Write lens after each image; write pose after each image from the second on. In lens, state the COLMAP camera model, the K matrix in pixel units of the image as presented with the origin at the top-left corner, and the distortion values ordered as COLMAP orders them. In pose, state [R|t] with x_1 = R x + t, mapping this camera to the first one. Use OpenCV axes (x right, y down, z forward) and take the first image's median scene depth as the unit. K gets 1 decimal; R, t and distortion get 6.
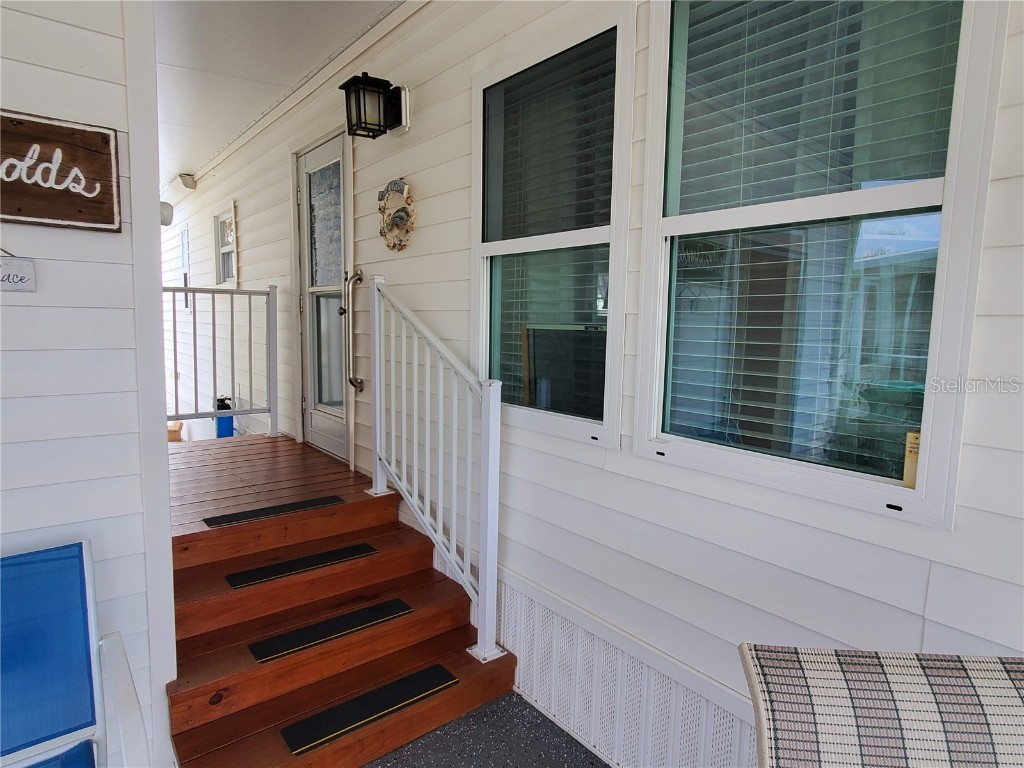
lens RADIAL K [[584.5, 0, 511.1], [0, 584.5, 386.7], [0, 0, 1]] dist [-0.005093, -0.000399]
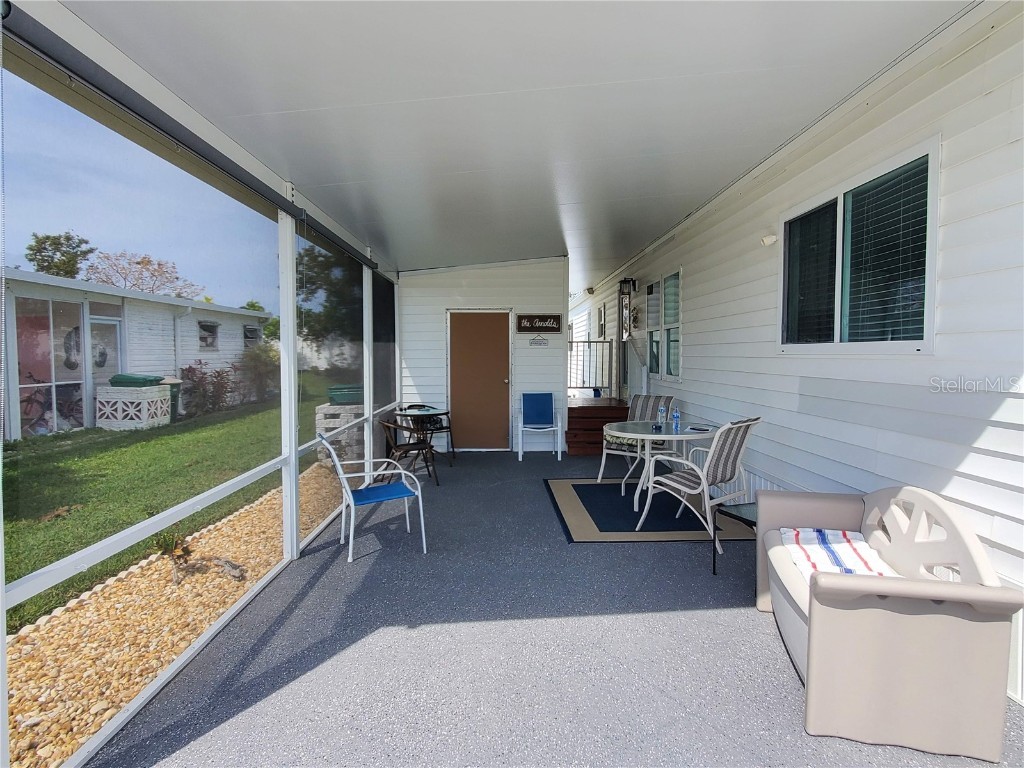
lens RADIAL K [[584.5, 0, 511.2], [0, 584.5, 385.5], [0, 0, 1]] dist [-0.005093, -0.000399]
pose [[0.780846, 0.005262, -0.624701, 0.793709], [-0.050256, 0.997253, -0.054417, 0.178901], [0.622698, 0.073886, 0.778966, -1.170657]]
